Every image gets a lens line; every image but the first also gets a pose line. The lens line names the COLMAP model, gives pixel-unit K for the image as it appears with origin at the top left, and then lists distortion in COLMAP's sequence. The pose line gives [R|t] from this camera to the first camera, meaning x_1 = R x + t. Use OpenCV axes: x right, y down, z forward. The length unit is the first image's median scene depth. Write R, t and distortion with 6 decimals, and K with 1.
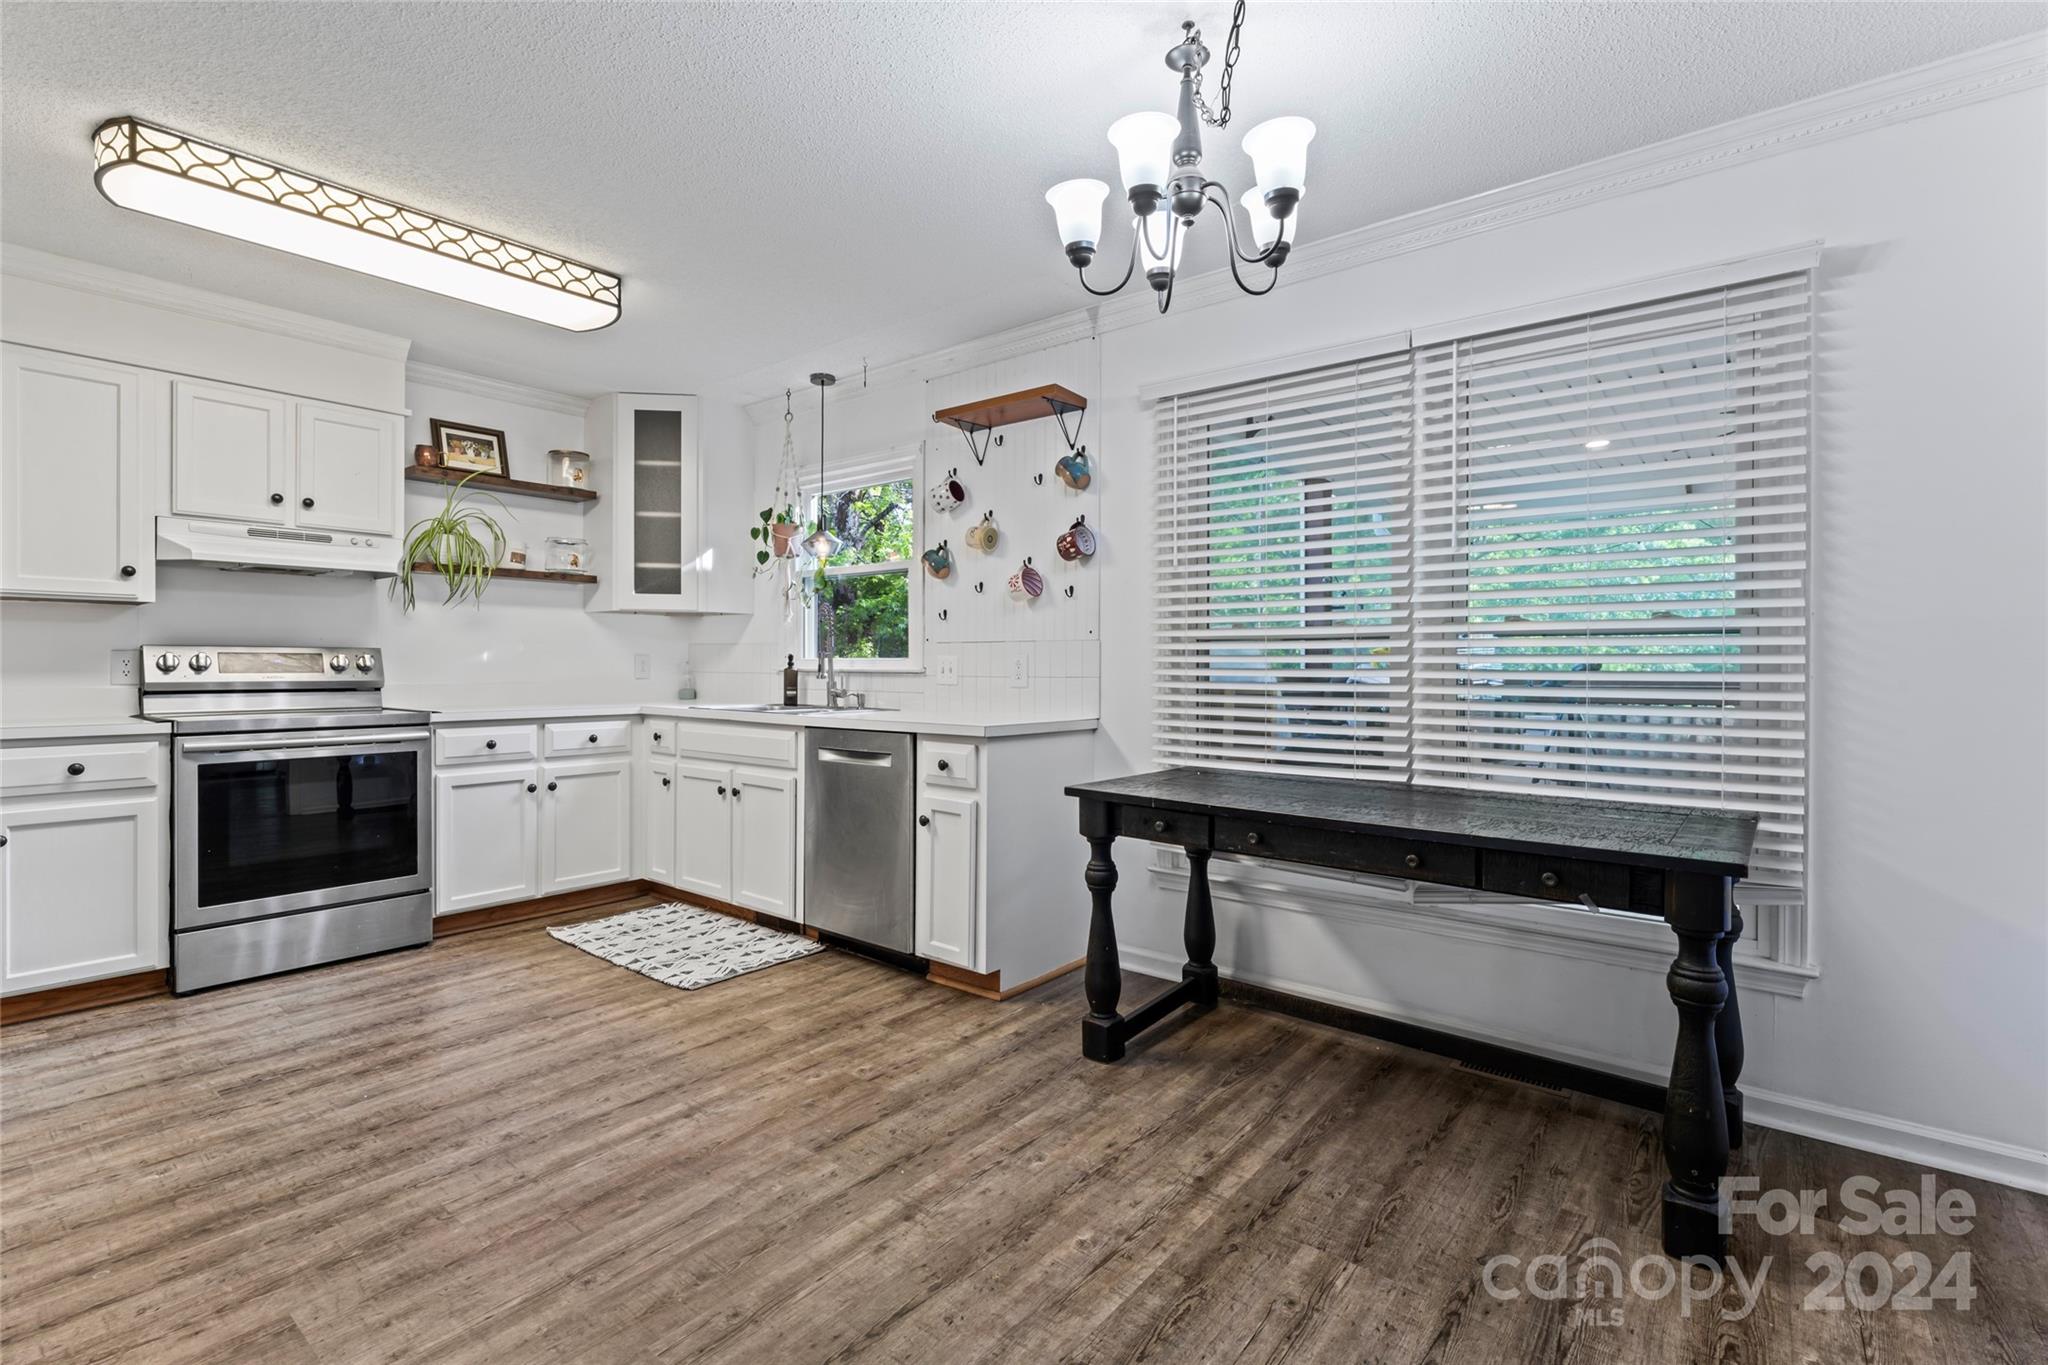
lens RADIAL K [[928.2, 0, 1024.8], [0, 928.2, 667.0], [0, 0, 1]] dist [-0.001834, 0.000101]
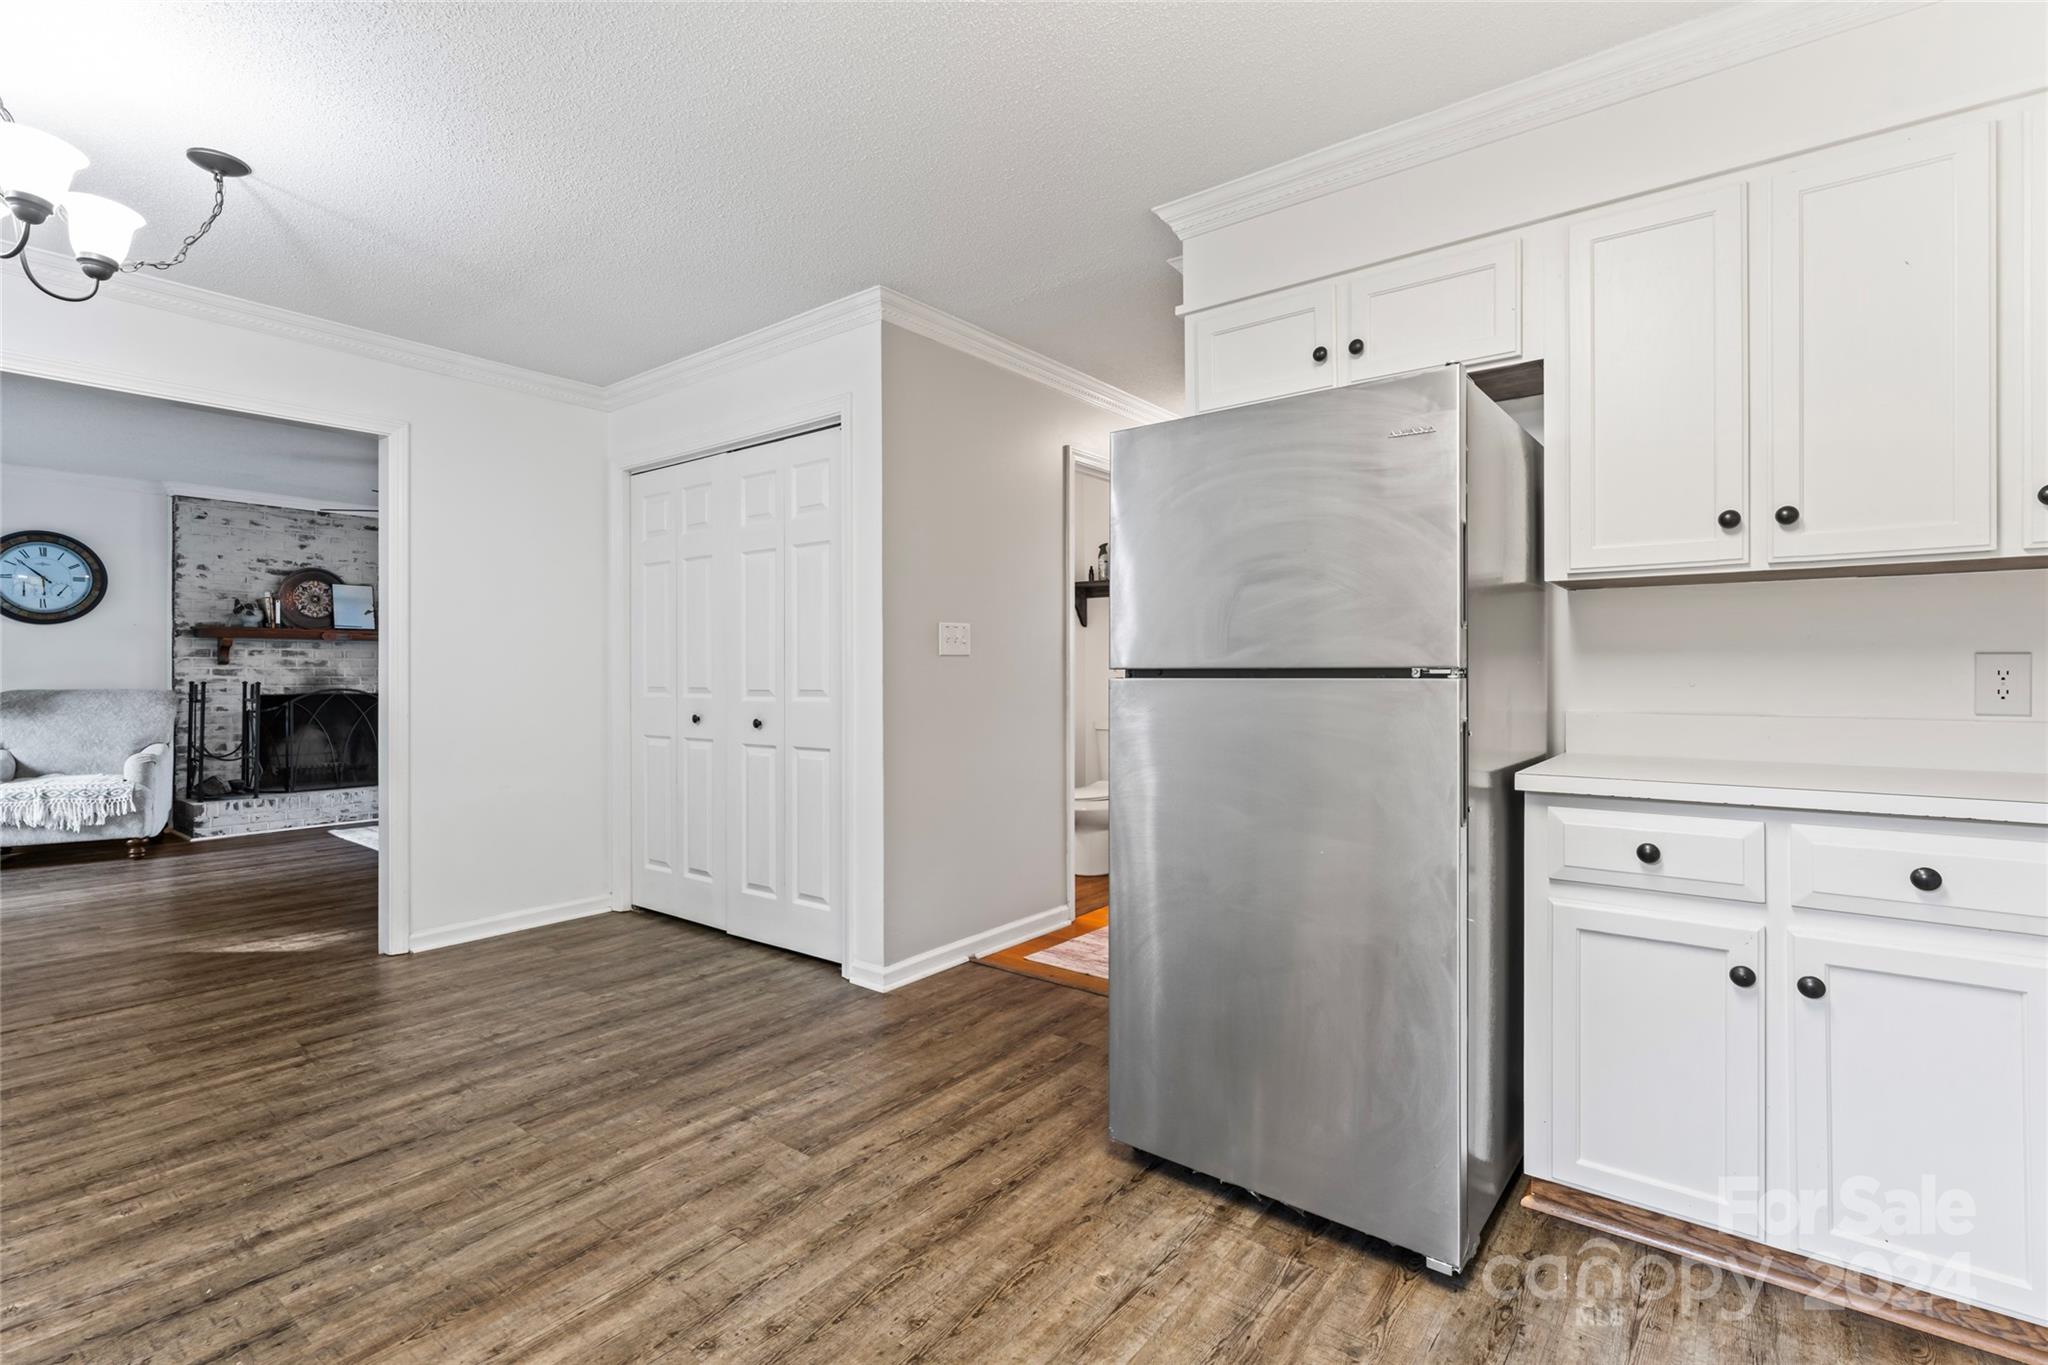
lens RADIAL K [[944.2, 0, 1024.3], [0, 944.2, 669.2], [0, 0, 1]] dist [-0.001116, 0.000510]
pose [[-0.999896, -0.001949, -0.014302, -0.543581], [-0.001956, 0.999998, 0.000472, -0.006127], [0.014301, 0.000500, -0.999898, 1.192369]]
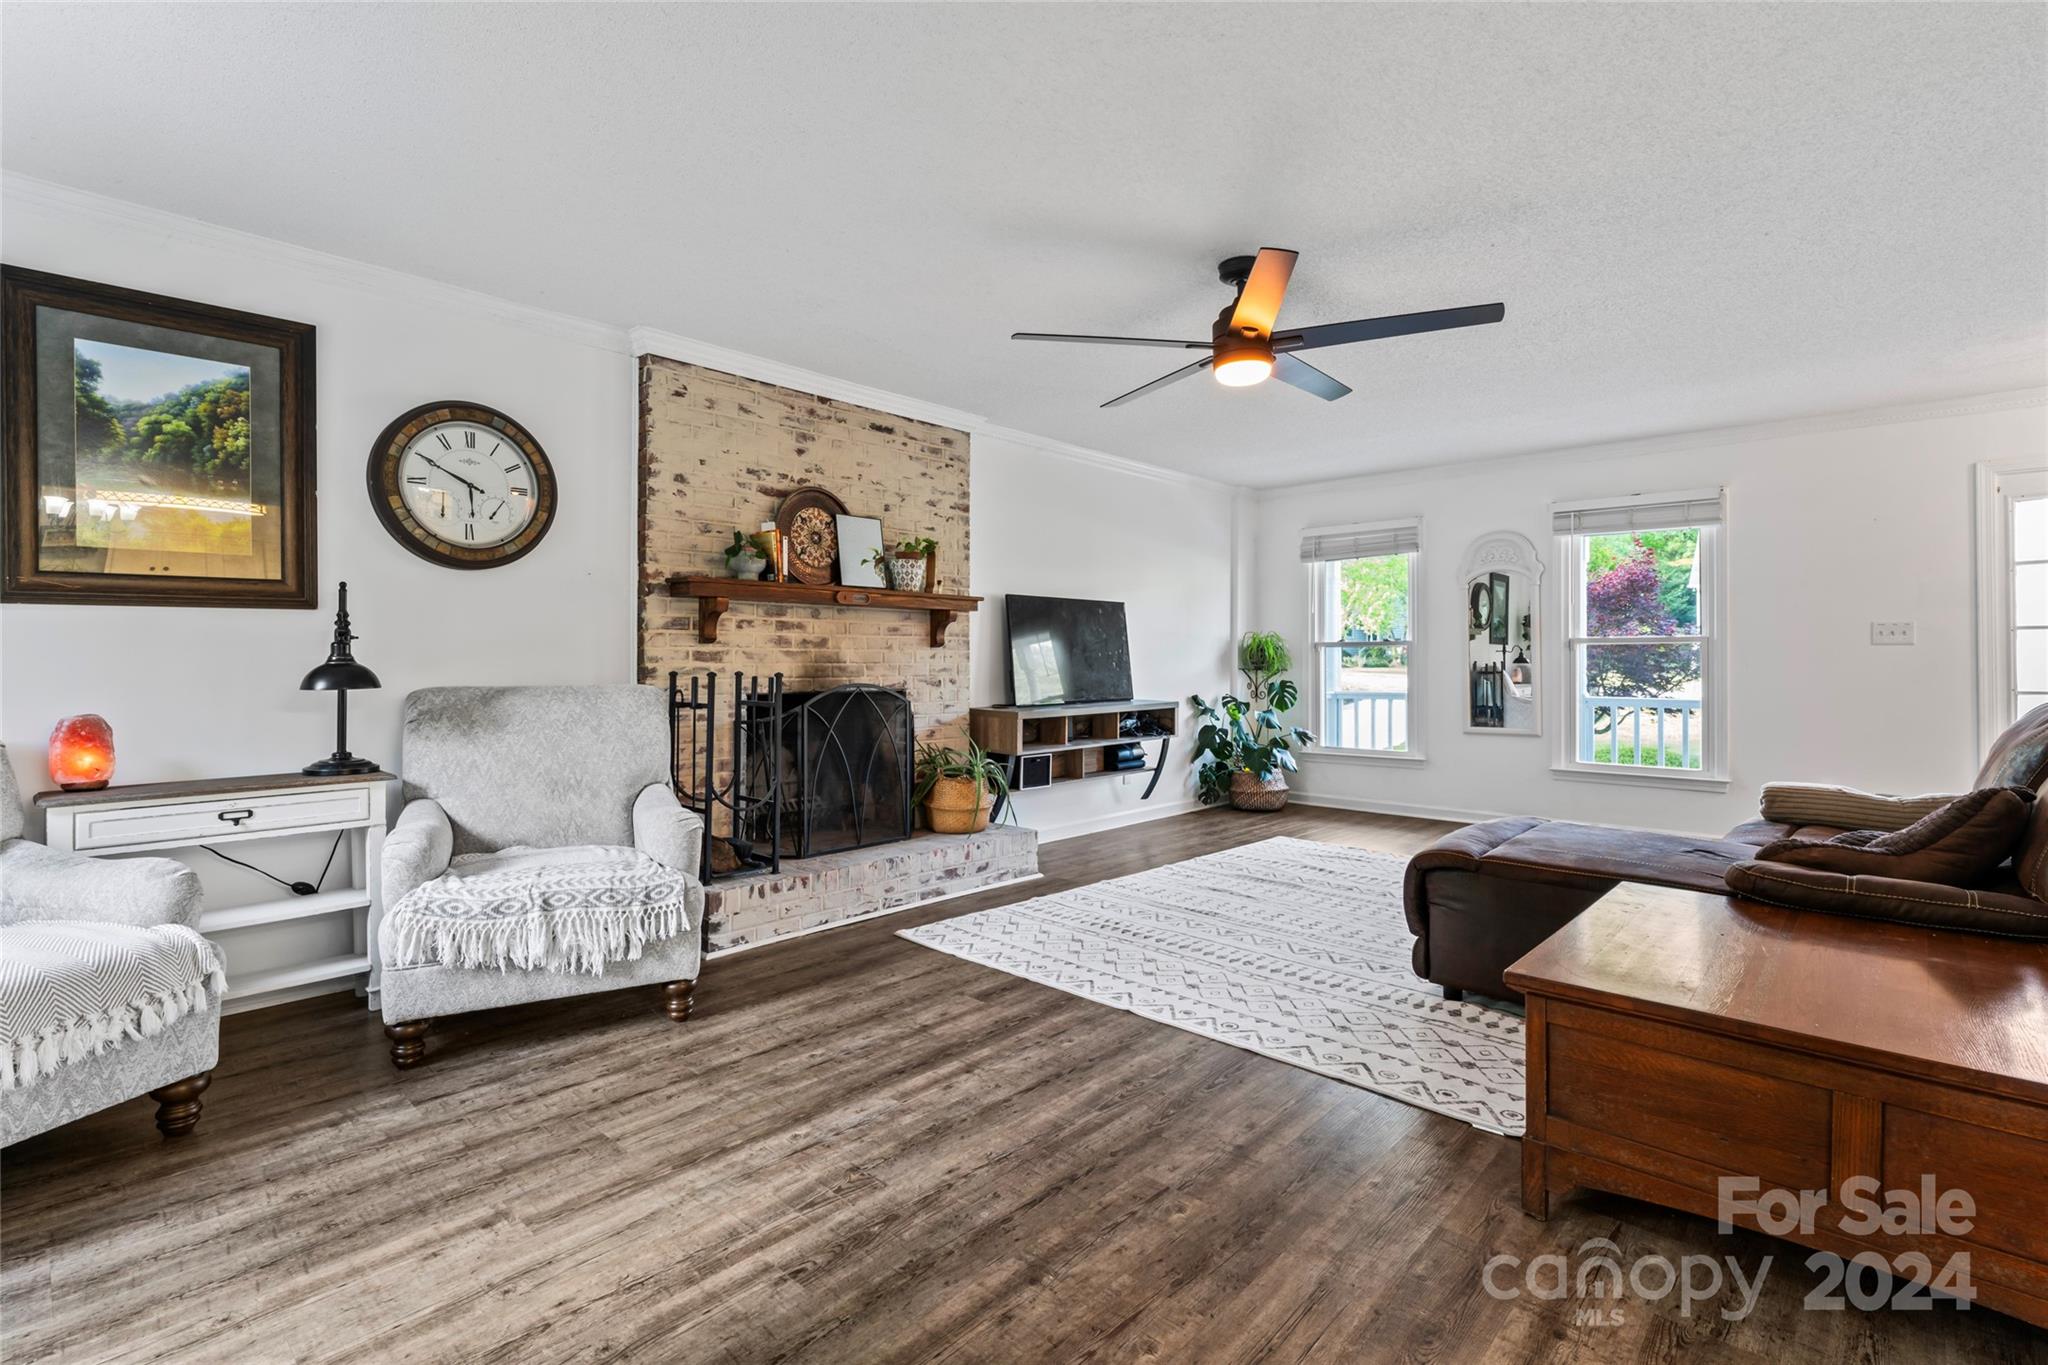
lens RADIAL K [[950.4, 0, 1032.1], [0, 950.4, 651.9], [0, 0, 1]] dist [-0.001541, -0.000099]
pose [[-0.997489, -0.001633, 0.070802, 0.729016], [-0.002141, 0.999973, -0.007099, 0.007804], [-0.070789, -0.007233, -0.997465, 0.261672]]
